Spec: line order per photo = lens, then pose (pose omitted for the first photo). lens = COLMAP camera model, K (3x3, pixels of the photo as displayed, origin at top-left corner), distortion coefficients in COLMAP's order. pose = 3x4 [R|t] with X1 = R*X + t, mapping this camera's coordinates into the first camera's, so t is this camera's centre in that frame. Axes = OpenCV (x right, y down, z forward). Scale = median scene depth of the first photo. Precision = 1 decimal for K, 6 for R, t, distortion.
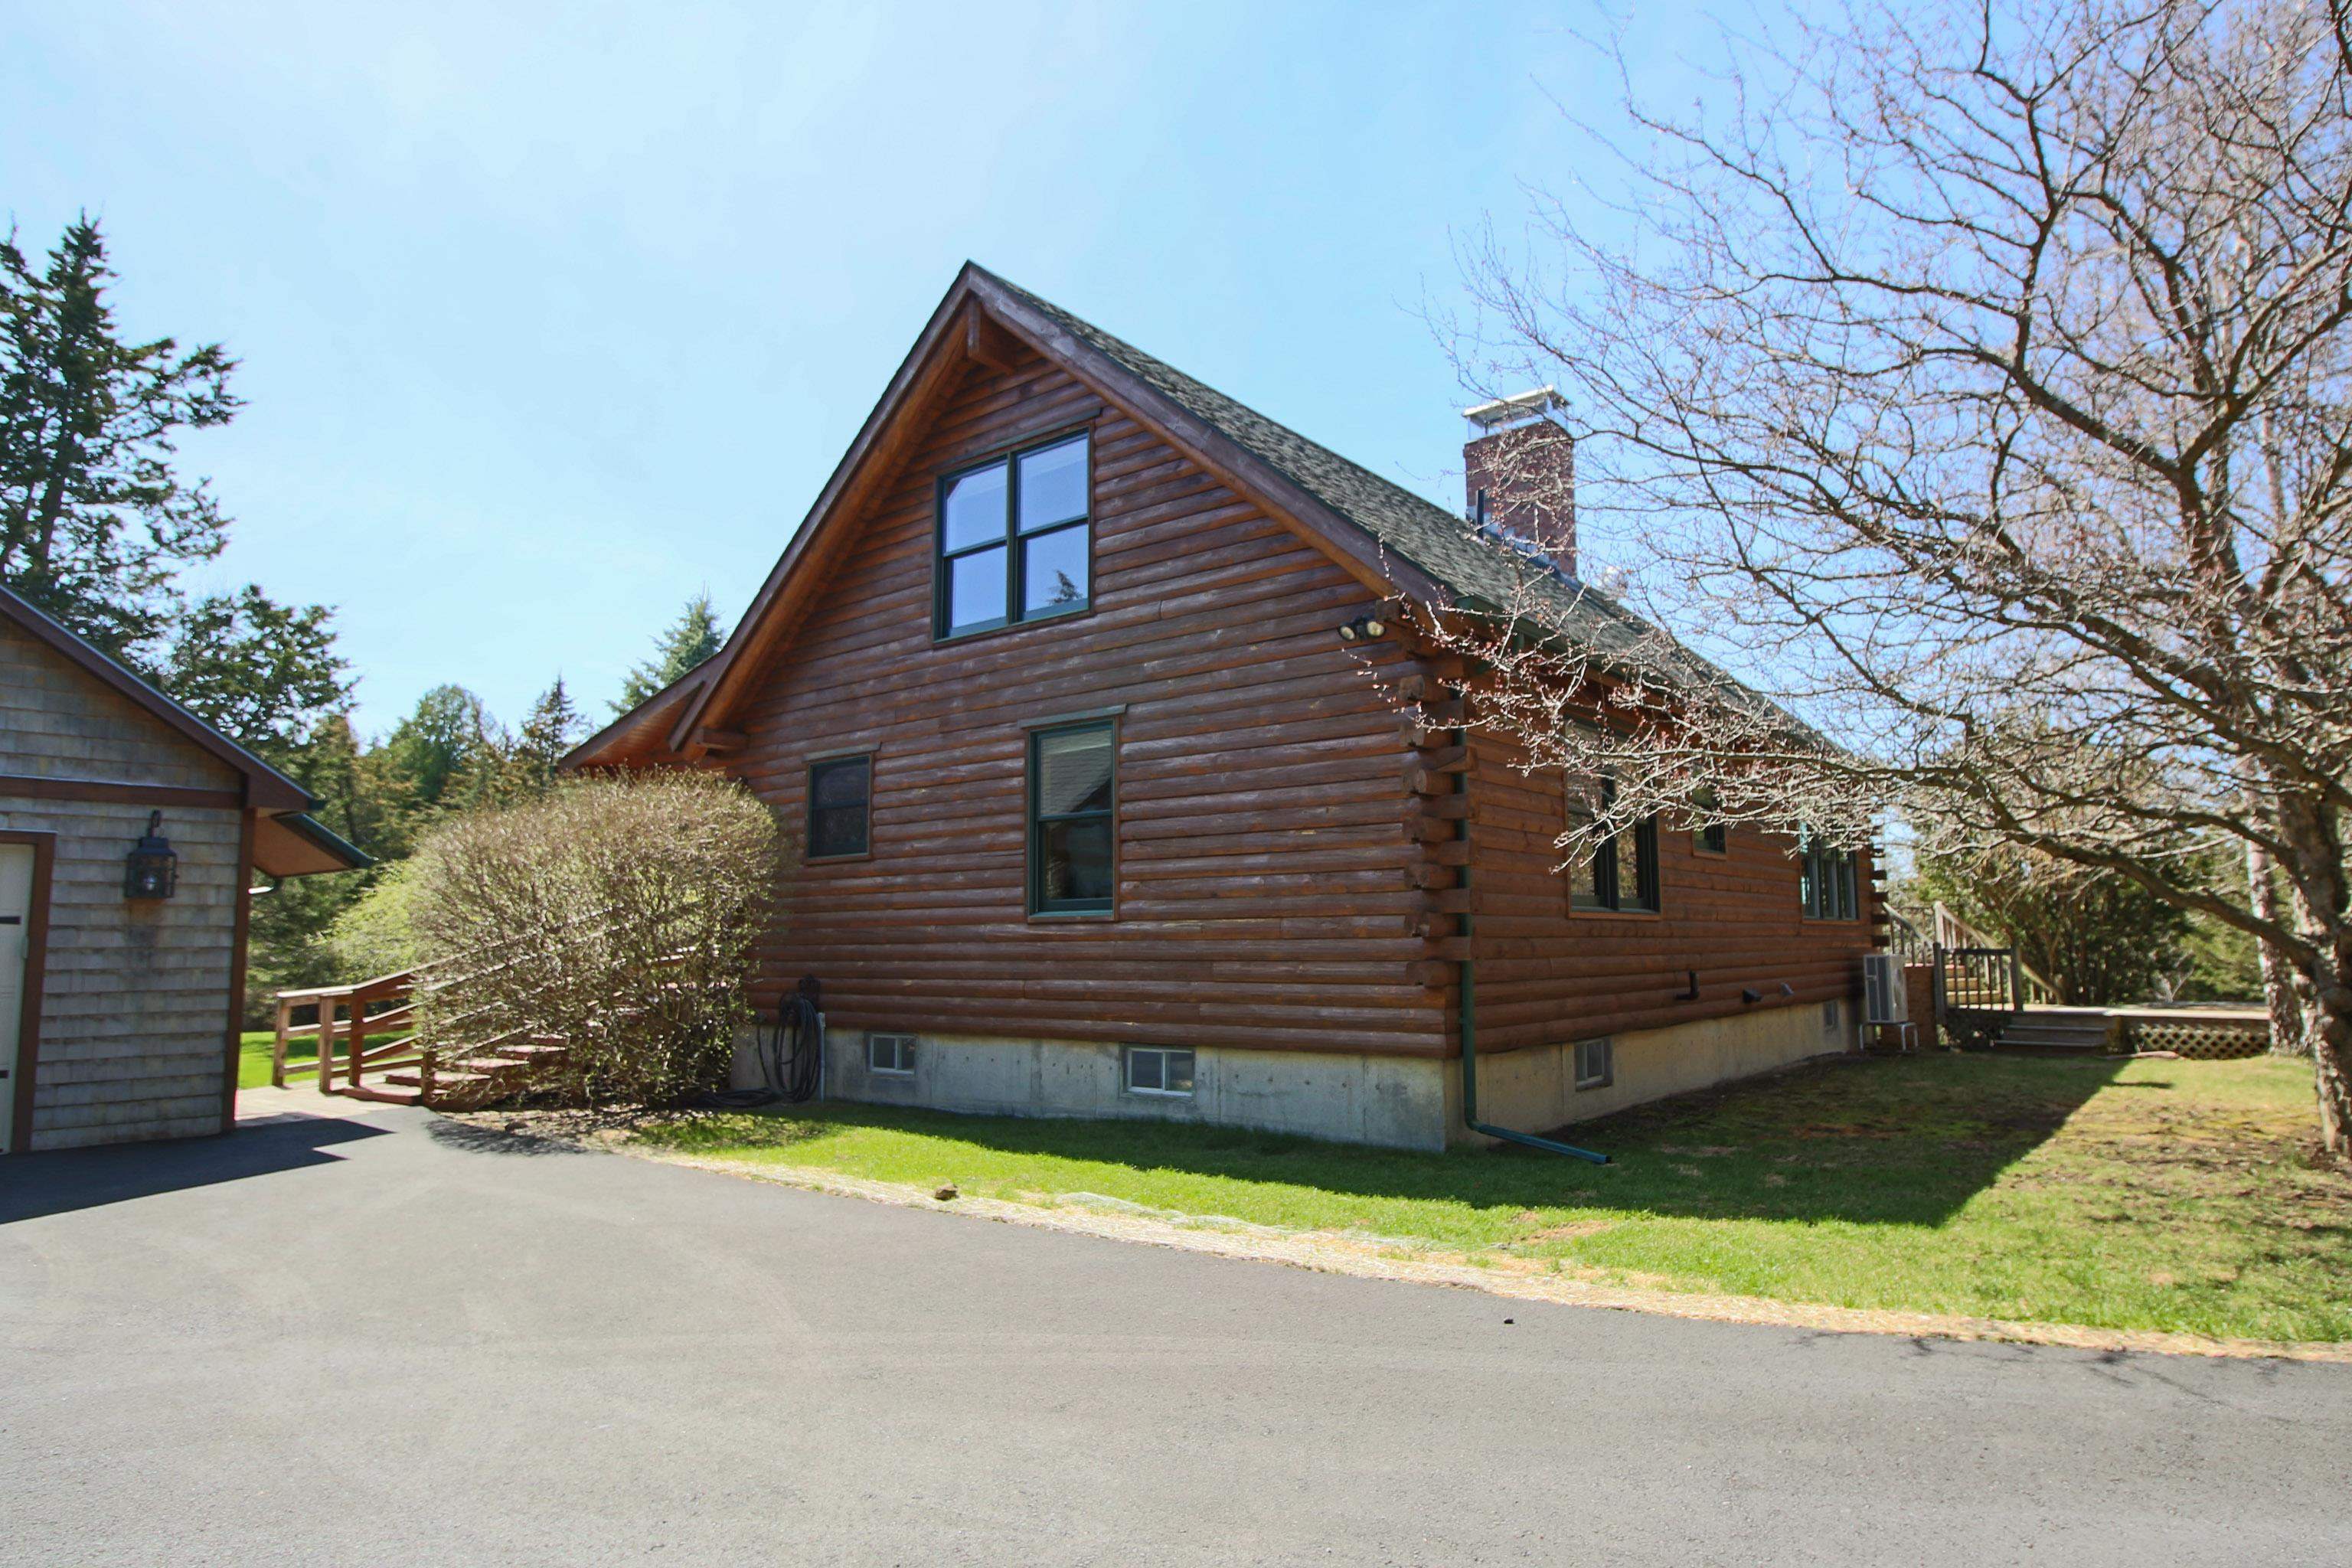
lens RADIAL K [[1308.5, 0, 1180.3], [0, 1308.5, 786.4], [0, 0, 1]] dist [-0.004920, -0.002989]
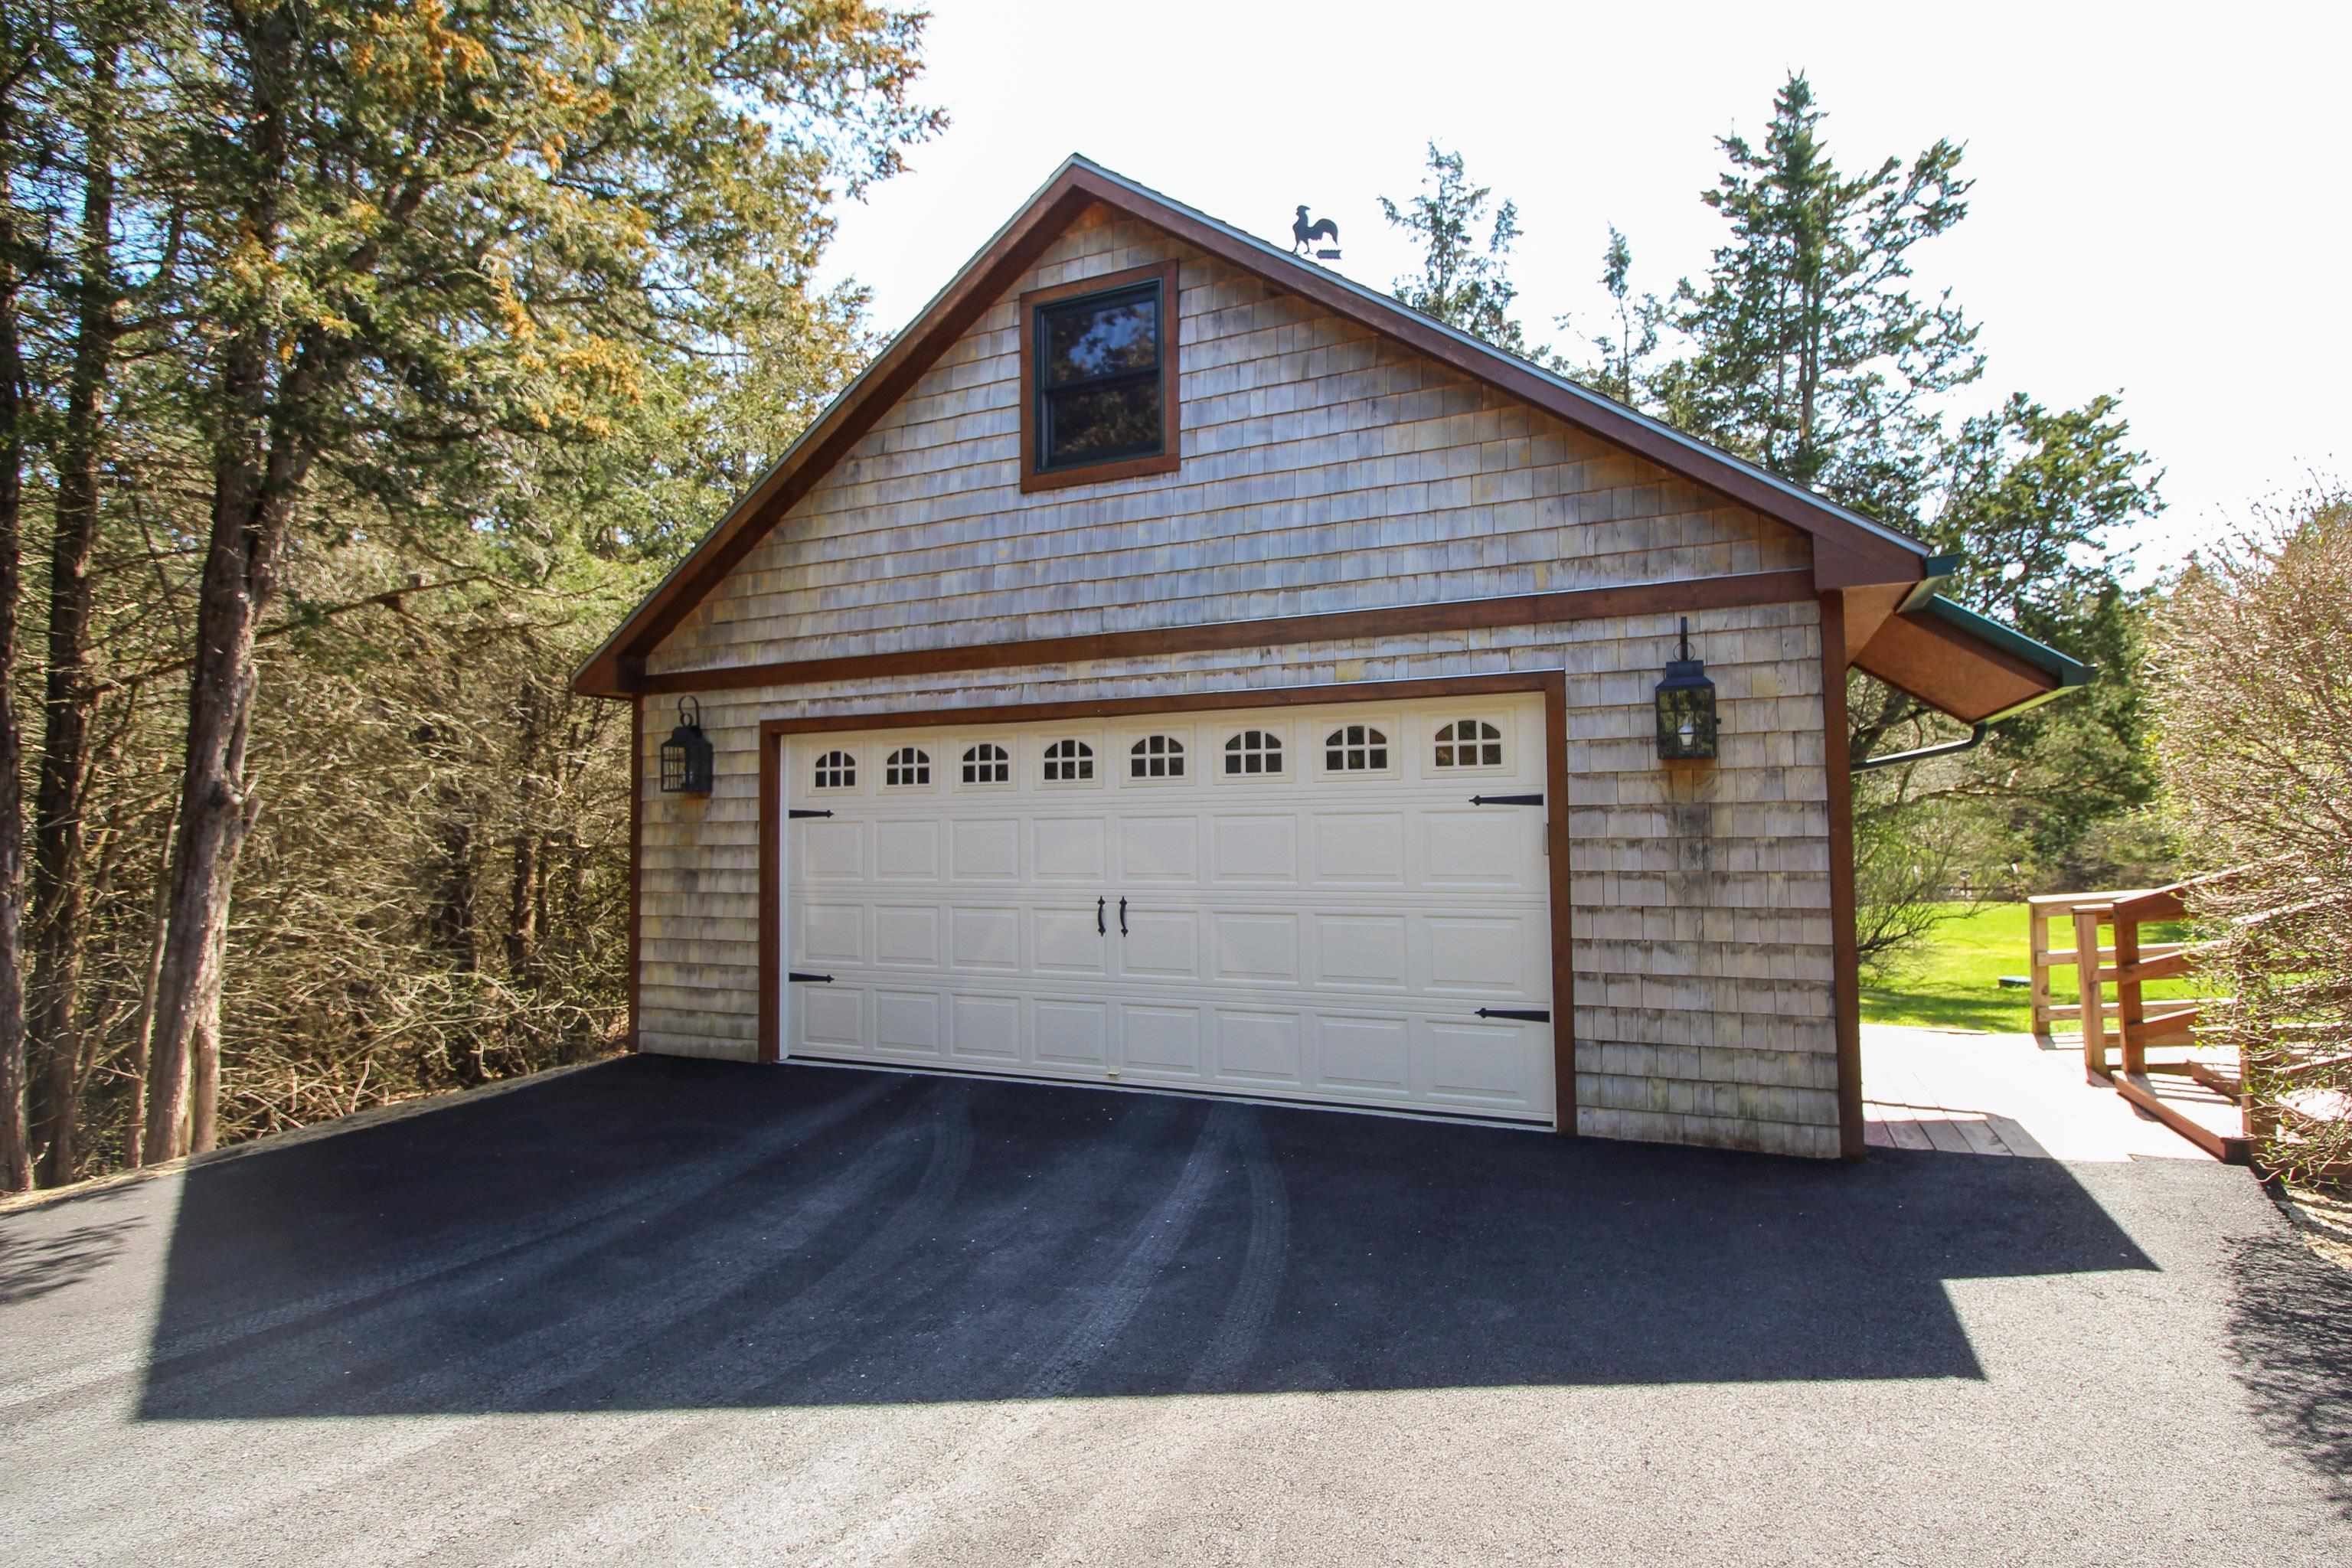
lens RADIAL K [[1194.5, 0, 1177.0], [0, 1194.5, 778.8], [0, 0, 1]] dist [-0.029344, -0.000562]
pose [[0.253033, -0.037493, -0.966731, -0.298370], [0.123217, 0.992360, -0.006236, 0.066419], [0.959579, -0.117540, 0.255720, 0.601343]]
